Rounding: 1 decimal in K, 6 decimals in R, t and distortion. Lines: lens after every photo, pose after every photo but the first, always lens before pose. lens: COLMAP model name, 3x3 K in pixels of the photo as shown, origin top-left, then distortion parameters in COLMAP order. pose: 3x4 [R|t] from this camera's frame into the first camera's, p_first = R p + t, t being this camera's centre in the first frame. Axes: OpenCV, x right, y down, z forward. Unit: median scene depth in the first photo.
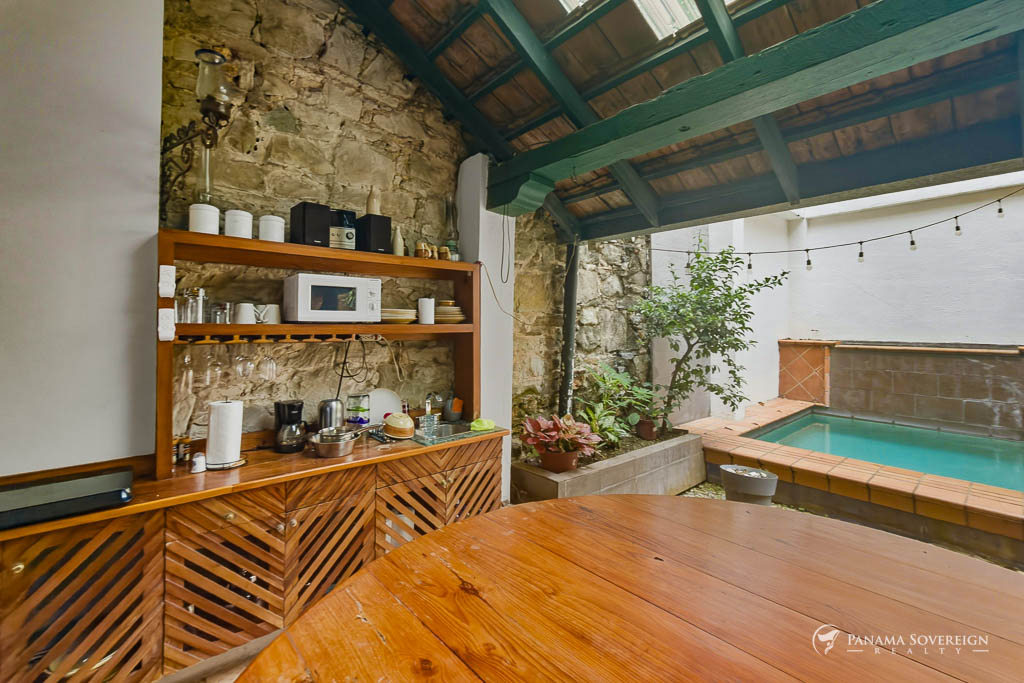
lens RADIAL K [[430.3, 0, 489.3], [0, 430.3, 314.0], [0, 0, 1]] dist [0.000413, -0.000308]
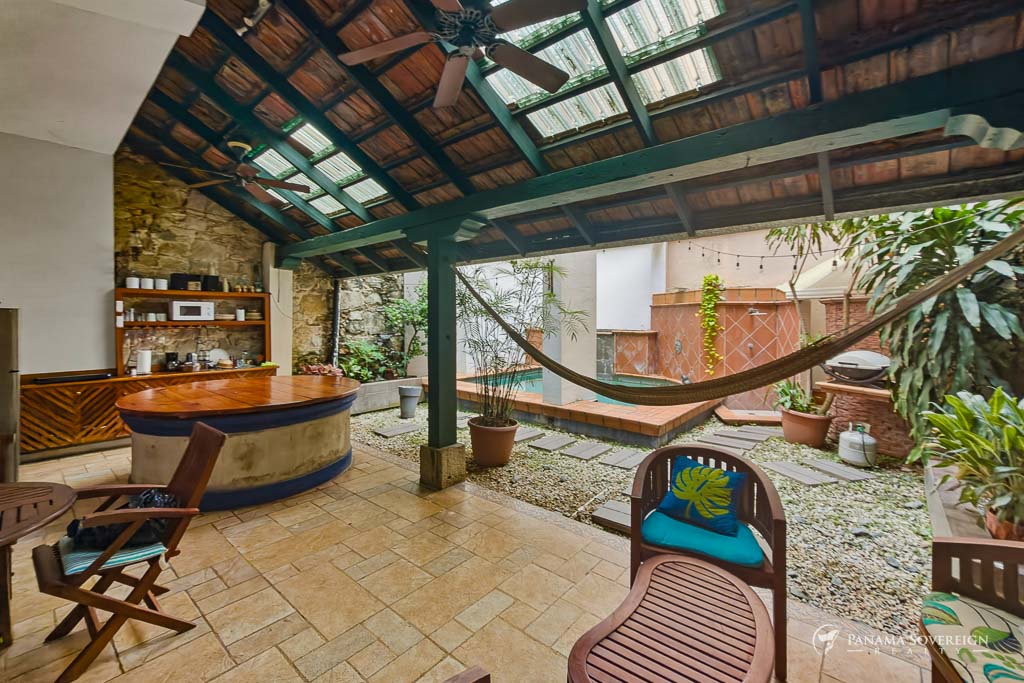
lens RADIAL K [[430.3, 0, 503.5], [0, 430.3, 323.6], [0, 0, 1]] dist [0.000413, -0.000308]
pose [[0.986475, -0.005012, 0.163836, 0.848014], [-0.001211, 0.999282, 0.037860, -0.048997], [-0.163908, -0.037546, 0.985761, -1.464815]]
